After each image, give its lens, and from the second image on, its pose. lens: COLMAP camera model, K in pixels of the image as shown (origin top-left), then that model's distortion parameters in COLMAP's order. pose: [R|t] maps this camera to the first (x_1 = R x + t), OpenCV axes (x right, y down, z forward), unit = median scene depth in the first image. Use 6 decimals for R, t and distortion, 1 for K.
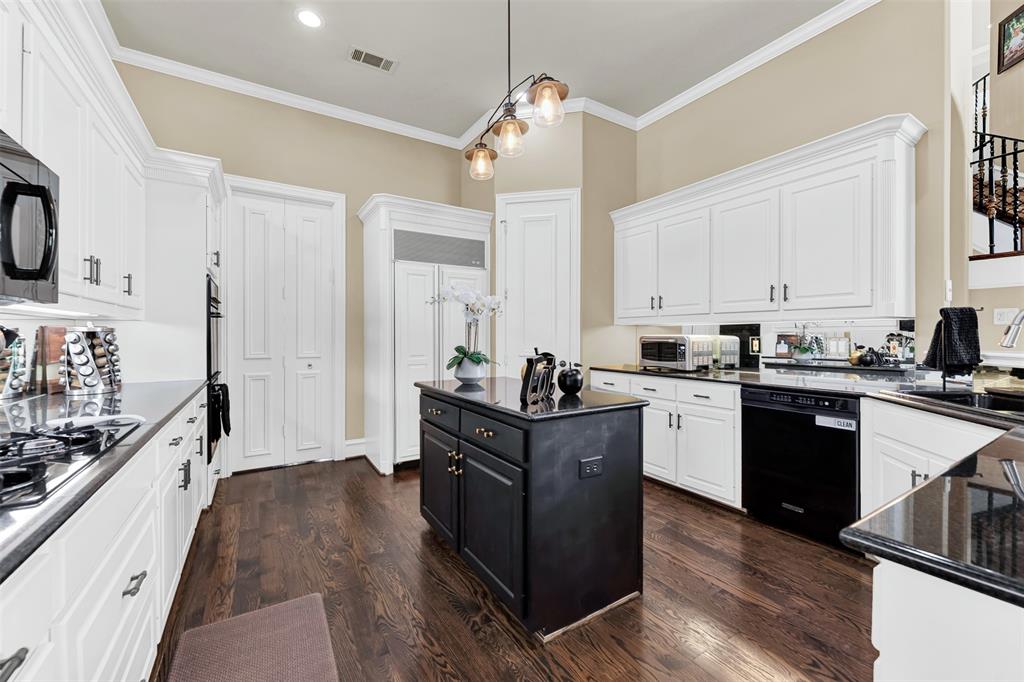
lens RADIAL K [[406.3, 0, 511.2], [0, 406.3, 336.4], [0, 0, 1]] dist [-0.001664, -0.000060]
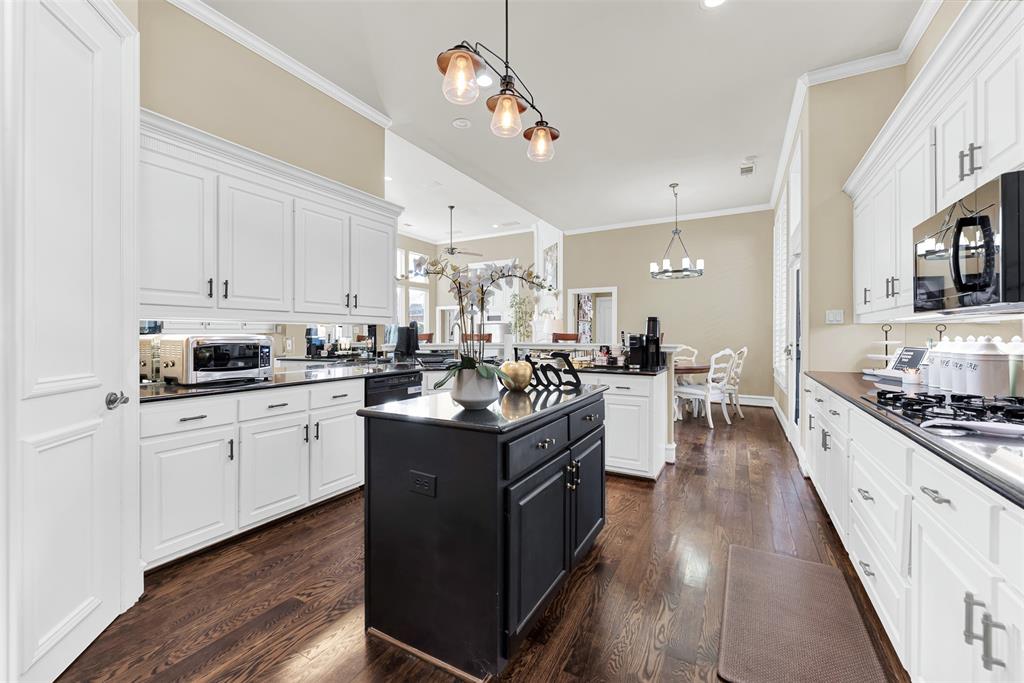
lens RADIAL K [[406.3, 0, 511.2], [0, 406.3, 336.9], [0, 0, 1]] dist [-0.001664, -0.000060]
pose [[-0.473292, 0.003434, 0.880899, -0.655495], [0.005552, 0.999984, -0.000915, 0.005226], [-0.880888, 0.004458, -0.473304, 1.164051]]
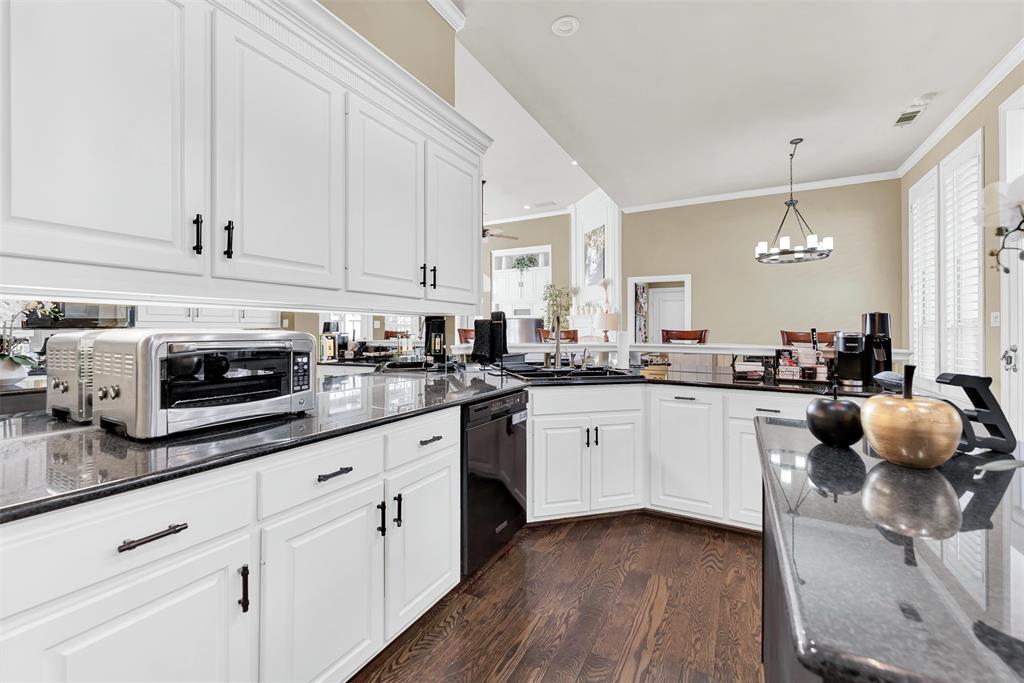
lens RADIAL K [[413.2, 0, 510.1], [0, 413.2, 337.0], [0, 0, 1]] dist [0.000436, 0.000025]
pose [[-0.476886, -0.008637, 0.878923, -0.094149], [-0.001296, 0.999958, 0.009123, -0.001483], [-0.878964, 0.003212, -0.476877, 1.242713]]
